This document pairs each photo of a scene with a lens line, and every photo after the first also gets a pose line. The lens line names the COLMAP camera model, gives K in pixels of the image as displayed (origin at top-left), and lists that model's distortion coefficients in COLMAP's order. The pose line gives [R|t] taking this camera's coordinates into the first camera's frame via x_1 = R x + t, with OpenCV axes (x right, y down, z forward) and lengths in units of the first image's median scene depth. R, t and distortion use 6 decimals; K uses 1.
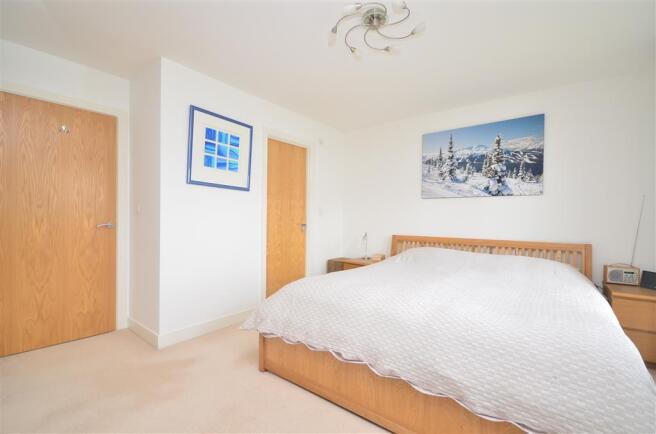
lens RADIAL K [[288.5, 0, 330.1], [0, 288.5, 220.8], [0, 0, 1]] dist [-0.001428, -0.000330]
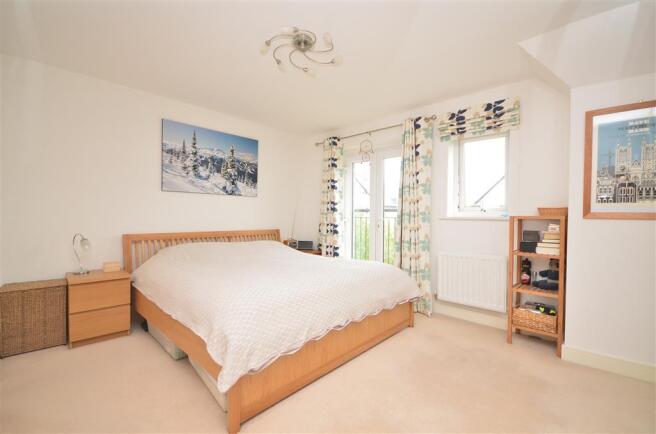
lens RADIAL K [[288.5, 0, 330.4], [0, 288.5, 218.4], [0, 0, 1]] dist [-0.001428, -0.000330]
pose [[0.085057, -0.018419, 0.996206, -0.585455], [-0.000064, 0.999829, 0.018492, -0.009492], [-0.996376, -0.001636, 0.085041, 0.457989]]
